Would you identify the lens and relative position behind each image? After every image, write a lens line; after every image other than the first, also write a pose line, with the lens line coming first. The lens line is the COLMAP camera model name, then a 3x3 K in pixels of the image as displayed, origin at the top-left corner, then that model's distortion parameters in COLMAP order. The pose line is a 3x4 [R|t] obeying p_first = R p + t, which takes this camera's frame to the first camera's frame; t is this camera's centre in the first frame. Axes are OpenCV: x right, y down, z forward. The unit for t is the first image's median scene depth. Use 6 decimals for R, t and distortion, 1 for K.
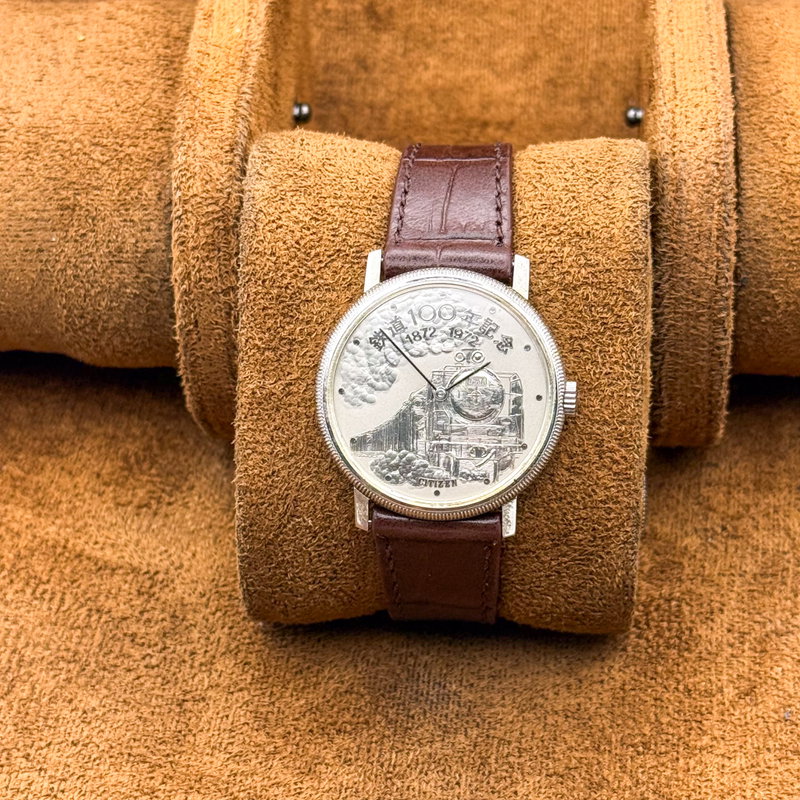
lens RADIAL K [[2159.6, 0, 427.2], [0, 2159.6, 382.3], [0, 0, 1]] dist [0.014529, -1.168557]
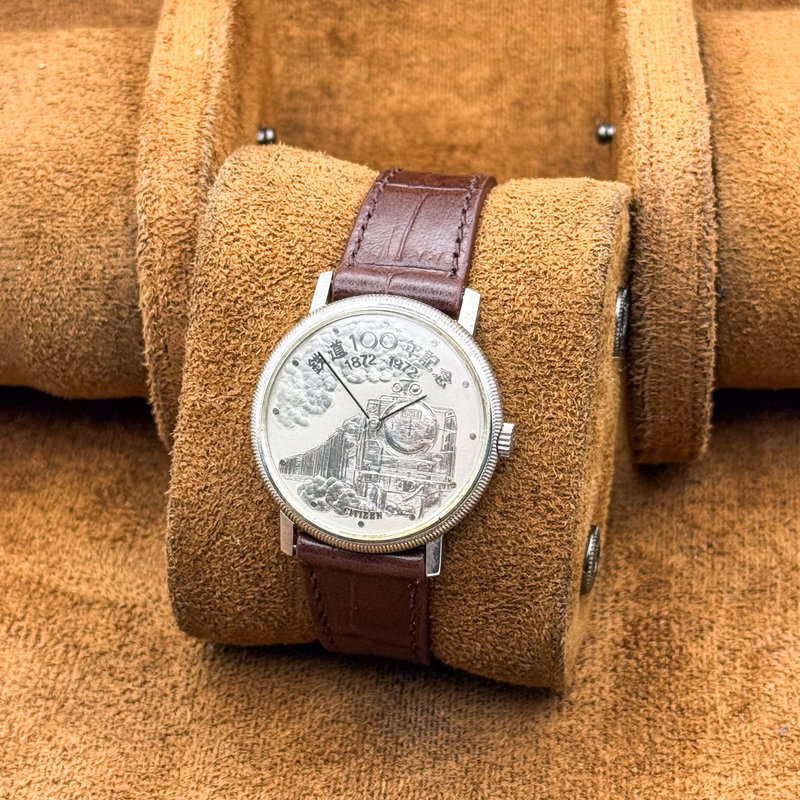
lens RADIAL K [[2159.6, 0, 427.2], [0, 2159.6, 382.3], [0, 0, 1]] dist [0.014529, -1.168557]
pose [[0.990652, 0.090733, -0.101868, 0.125071], [-0.092652, 0.995597, -0.014253, -0.001325], [0.100126, 0.023558, 0.994696, 0.030151]]
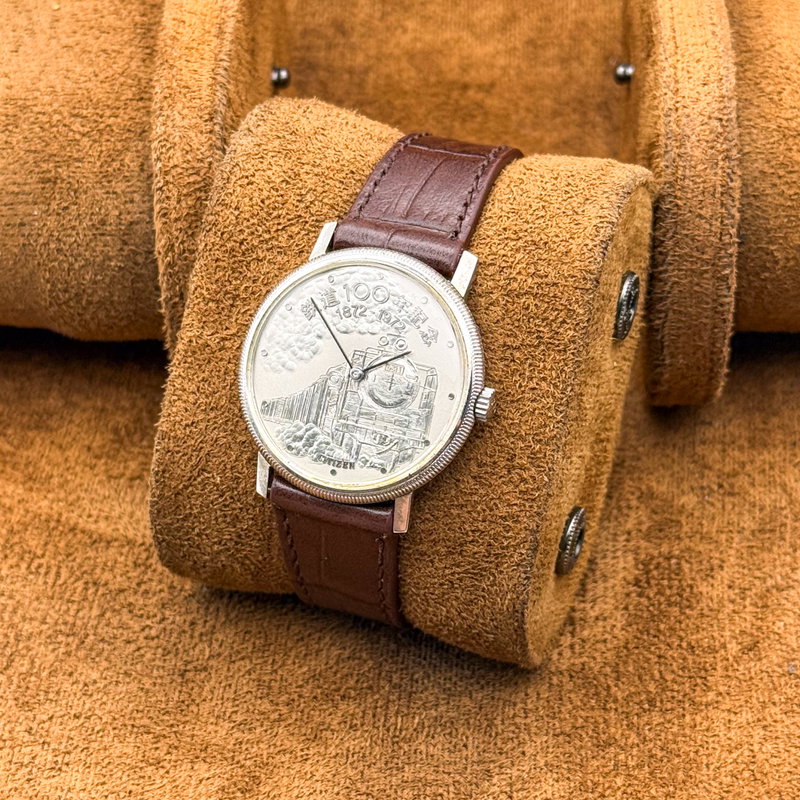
lens RADIAL K [[2159.6, 0, 427.2], [0, 2159.6, 382.3], [0, 0, 1]] dist [0.014529, -1.168557]
pose [[0.961857, 0.192640, -0.194218, 0.223111], [-0.200654, 0.979409, -0.022281, 0.024013], [0.185927, 0.060402, 0.980705, 0.043376]]
